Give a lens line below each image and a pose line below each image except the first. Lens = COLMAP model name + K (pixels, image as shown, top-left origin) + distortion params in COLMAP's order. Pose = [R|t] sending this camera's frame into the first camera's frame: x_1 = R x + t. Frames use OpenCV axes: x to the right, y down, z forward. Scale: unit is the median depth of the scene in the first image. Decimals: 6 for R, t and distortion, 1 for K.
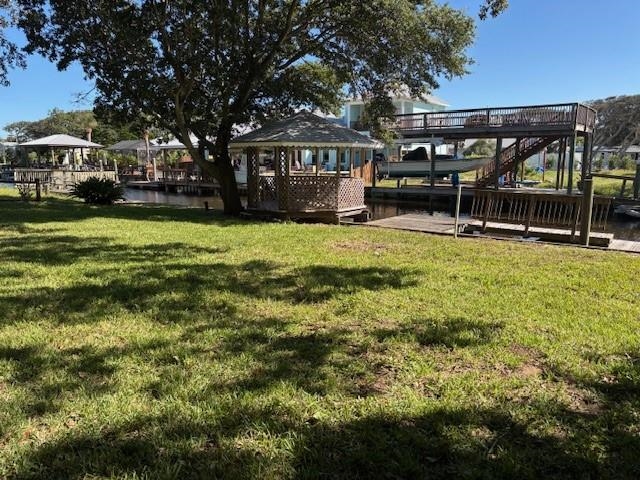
lens RADIAL K [[489.7, 0, 318.5], [0, 489.7, 242.5], [0, 0, 1]] dist [0.043084, -0.052768]
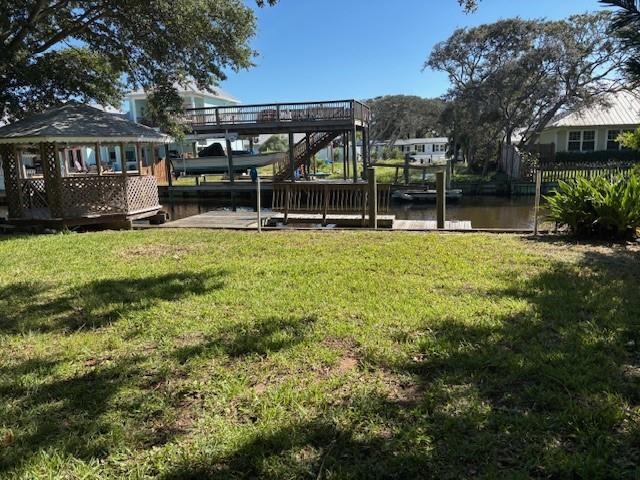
lens RADIAL K [[489.7, 0, 339.4], [0, 489.7, 247.6], [0, 0, 1]] dist [0.043084, -0.052768]
pose [[0.904181, -0.106659, 0.413620, 0.006878], [0.099667, 0.994275, 0.038517, 0.000005], [-0.415360, 0.006398, 0.909635, 0.020018]]
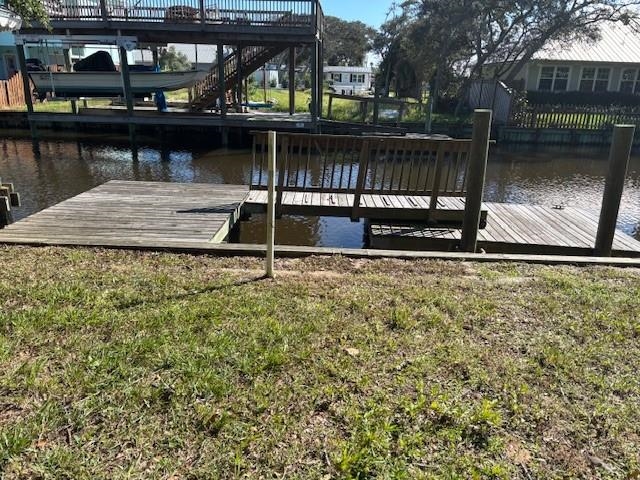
lens RADIAL K [[489.7, 0, 343.9], [0, 489.7, 232.6], [0, 0, 1]] dist [0.043084, -0.052768]
pose [[0.796397, -0.160276, 0.583150, 0.076813], [0.076677, 0.983222, 0.165517, -0.071465], [-0.599894, -0.087103, 0.795324, 0.479762]]
